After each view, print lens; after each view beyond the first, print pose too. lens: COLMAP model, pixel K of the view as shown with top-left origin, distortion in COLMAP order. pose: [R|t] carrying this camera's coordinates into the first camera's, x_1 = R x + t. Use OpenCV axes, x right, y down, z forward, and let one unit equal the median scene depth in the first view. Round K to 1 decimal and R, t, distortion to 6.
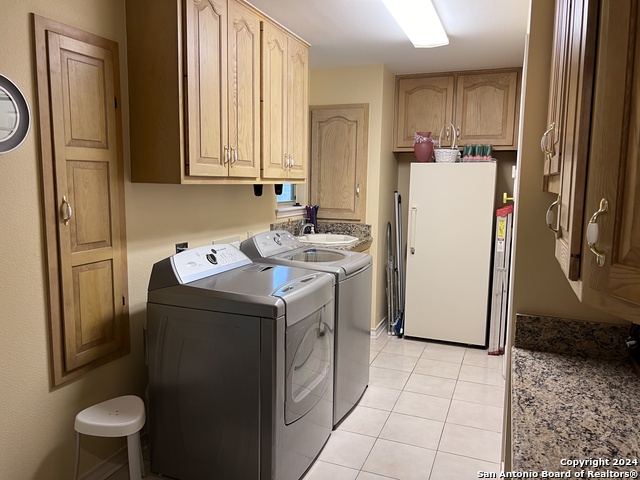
lens RADIAL K [[481.9, 0, 323.7], [0, 481.9, 243.3], [0, 0, 1]] dist [0.061409, -0.078752]
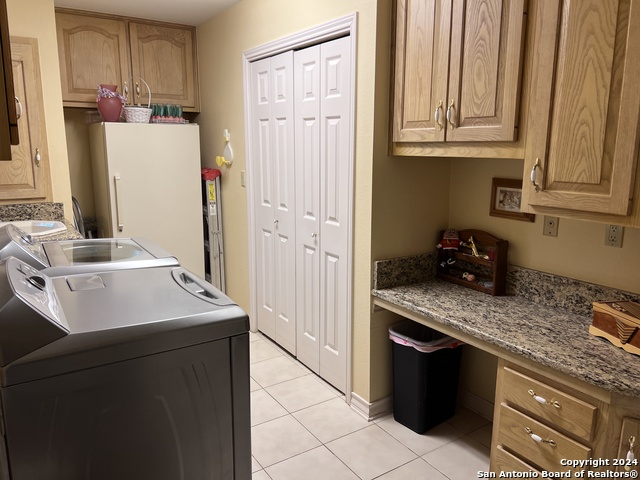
lens RADIAL K [[481.9, 0, 323.1], [0, 481.9, 241.8], [0, 0, 1]] dist [0.061409, -0.078752]
pose [[0.580950, -0.169031, 0.796194, -0.294890], [0.110657, 0.985519, 0.128482, -0.031355], [-0.806382, 0.013463, 0.591242, 0.214513]]
